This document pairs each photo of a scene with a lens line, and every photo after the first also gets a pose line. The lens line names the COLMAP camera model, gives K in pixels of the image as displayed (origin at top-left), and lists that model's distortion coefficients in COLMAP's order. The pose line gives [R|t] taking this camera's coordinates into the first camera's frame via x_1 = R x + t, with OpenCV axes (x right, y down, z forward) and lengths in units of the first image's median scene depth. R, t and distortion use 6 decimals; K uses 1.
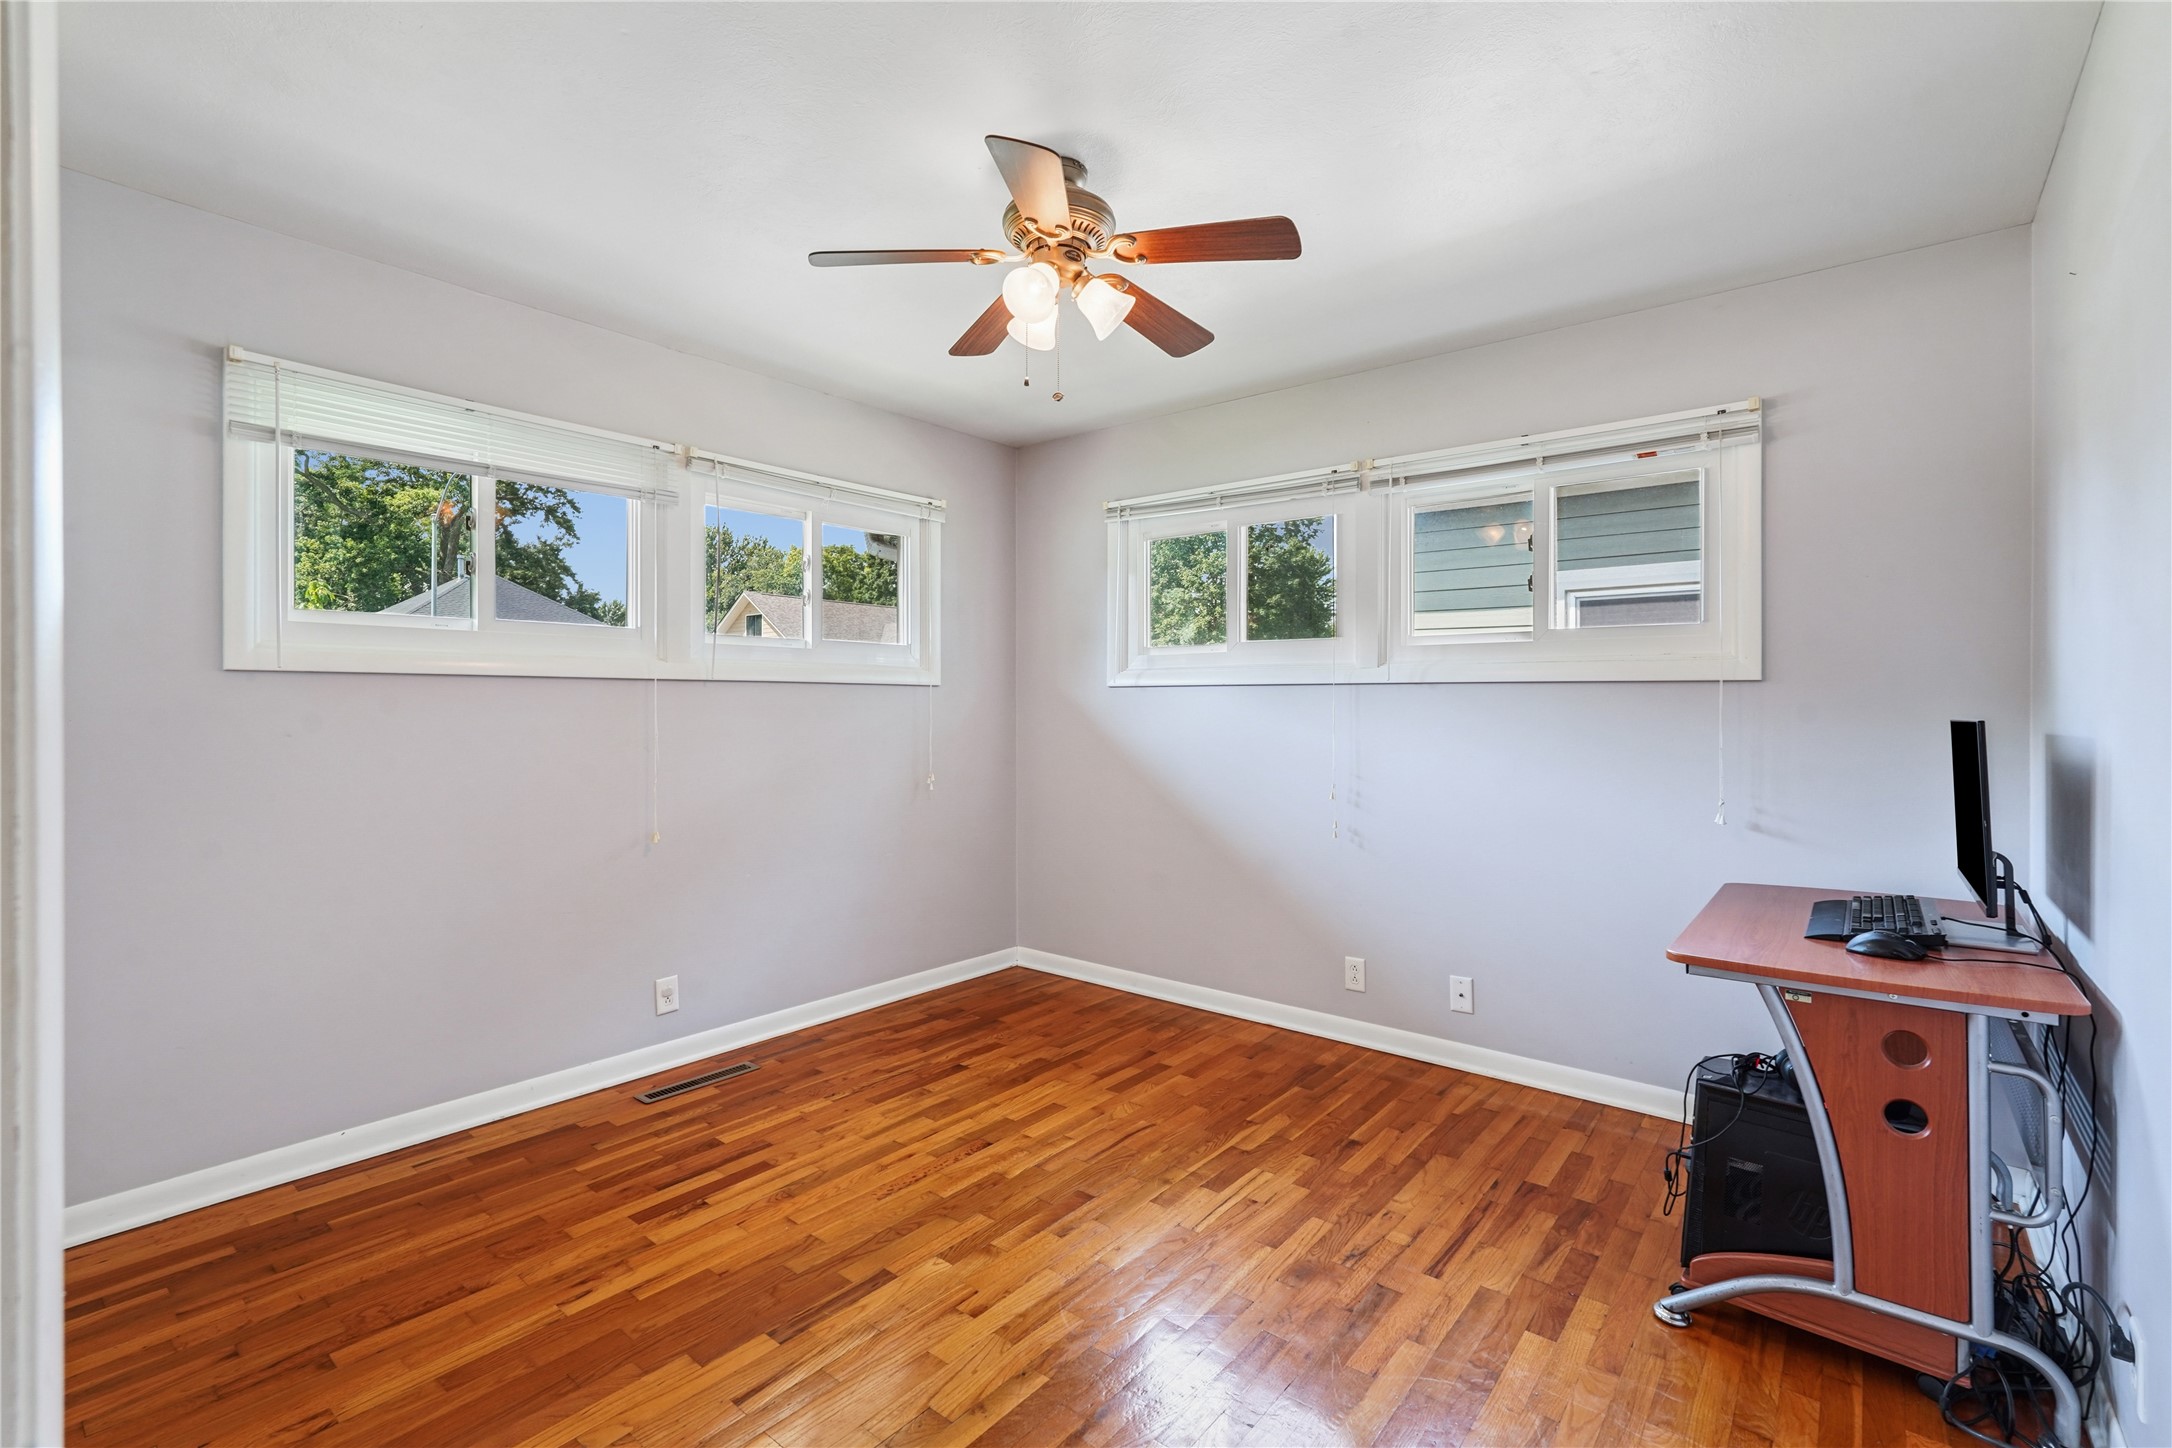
lens RADIAL K [[969.9, 0, 1090.8], [0, 969.9, 707.3], [0, 0, 1]] dist [-0.013044, 0.004231]
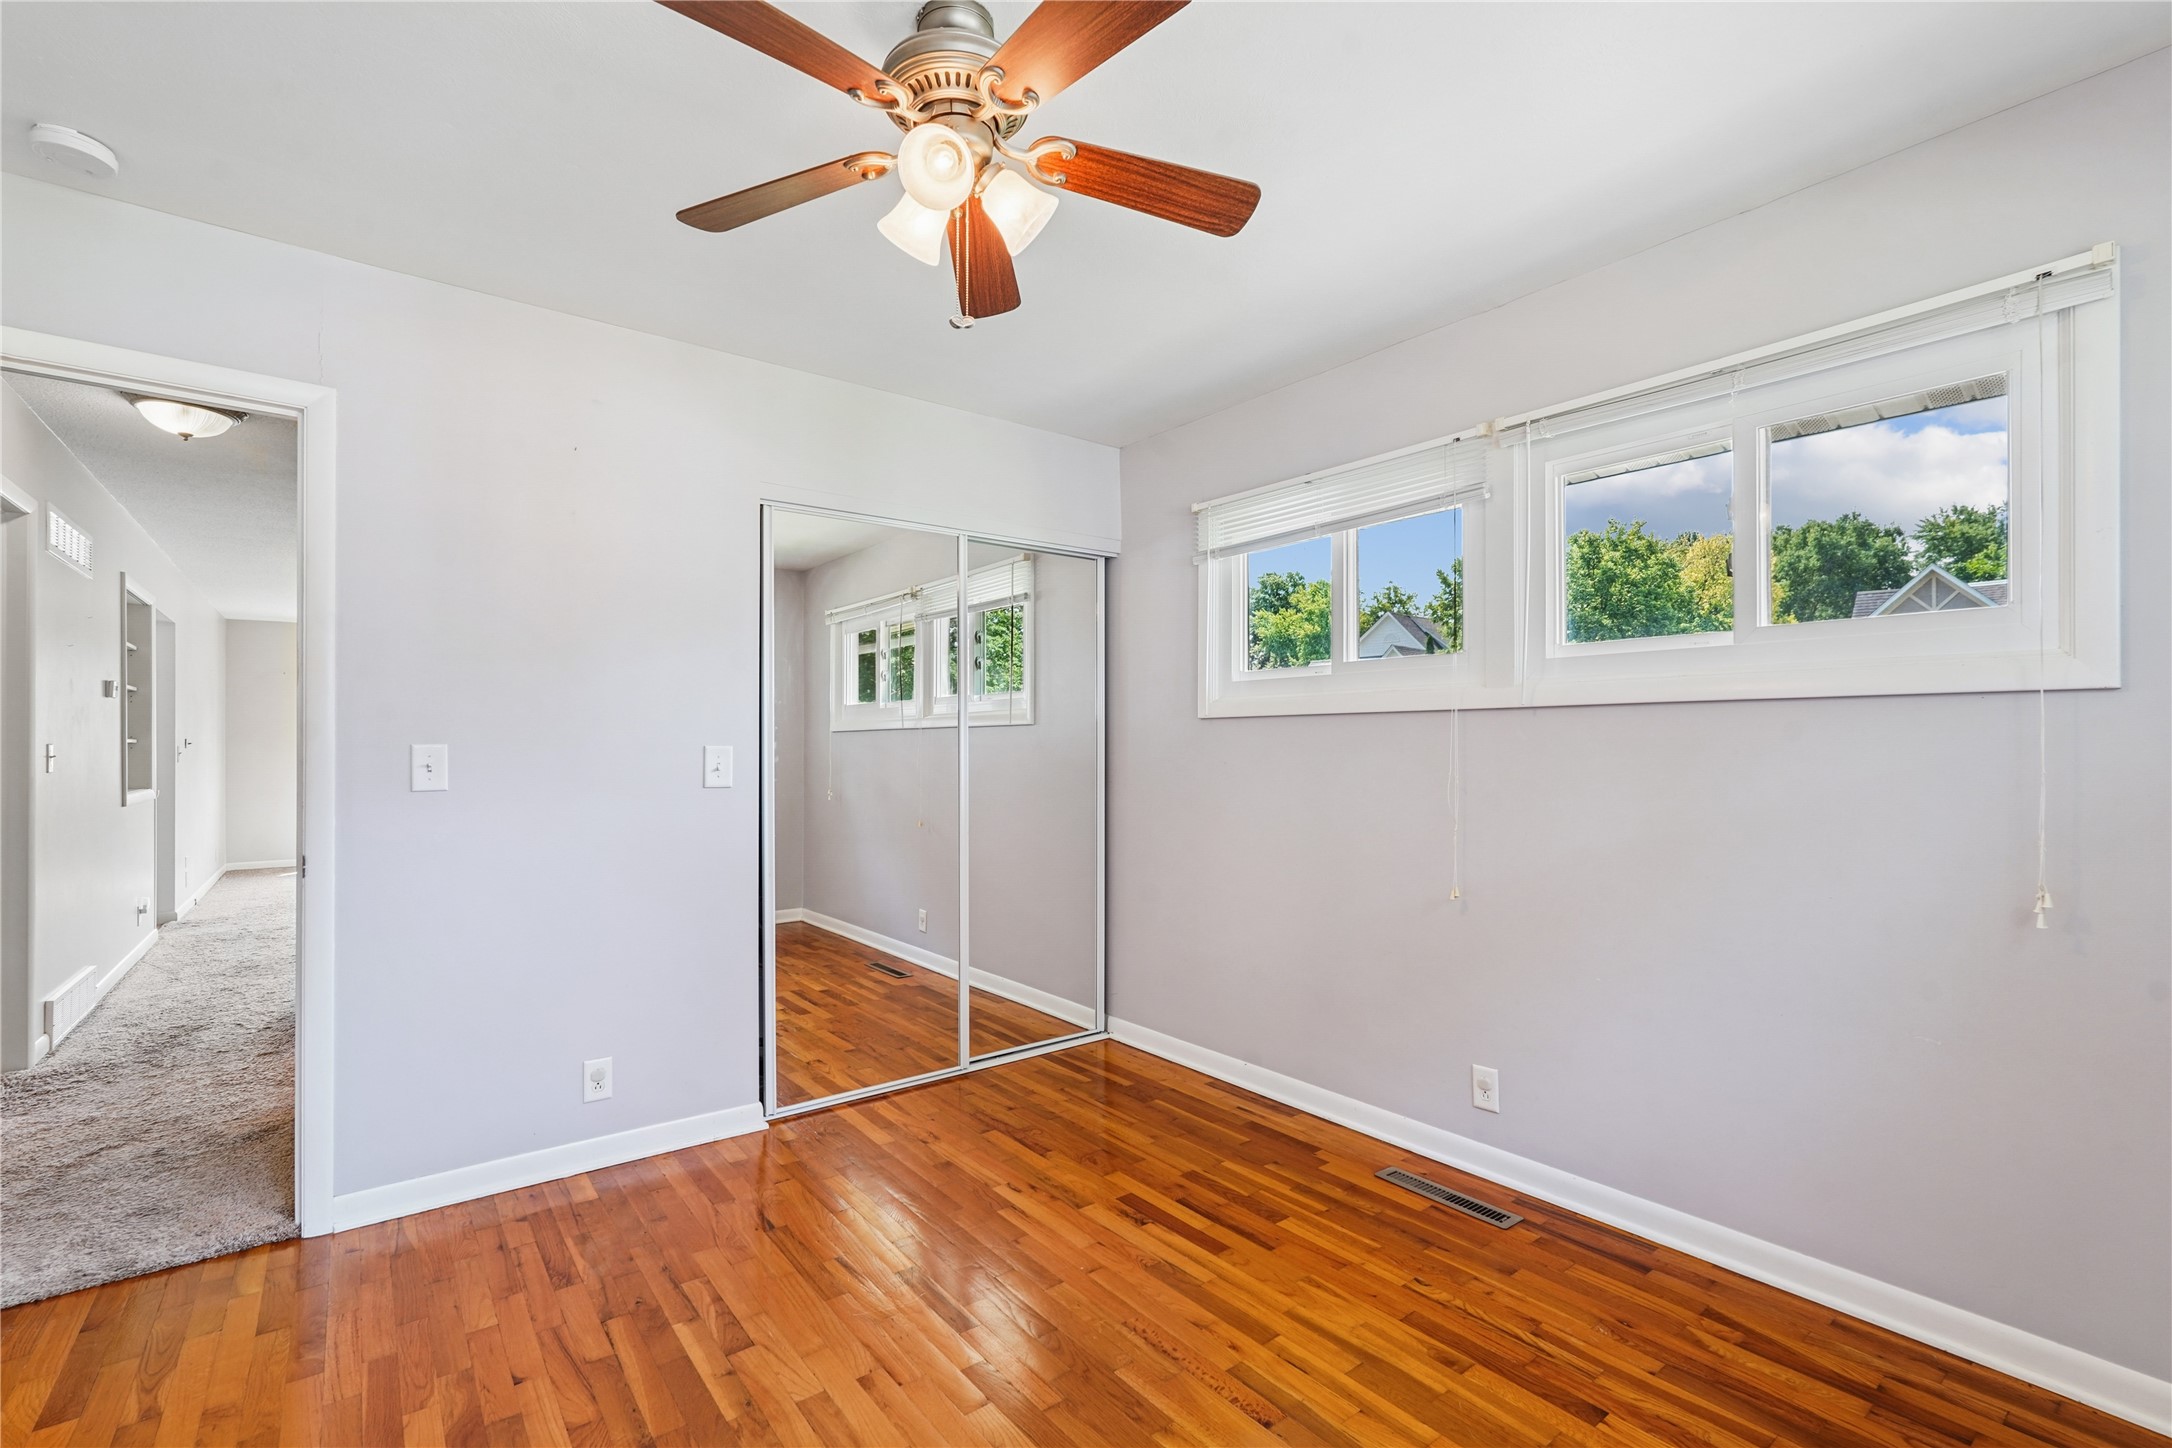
lens RADIAL K [[969.9, 0, 1081.9], [0, 969.9, 736.7], [0, 0, 1]] dist [-0.013044, 0.004231]
pose [[-0.231186, -0.011054, -0.972847, 0.524795], [-0.002255, 0.999939, -0.010826, 0.006614], [0.972907, -0.000309, -0.231197, 0.991827]]
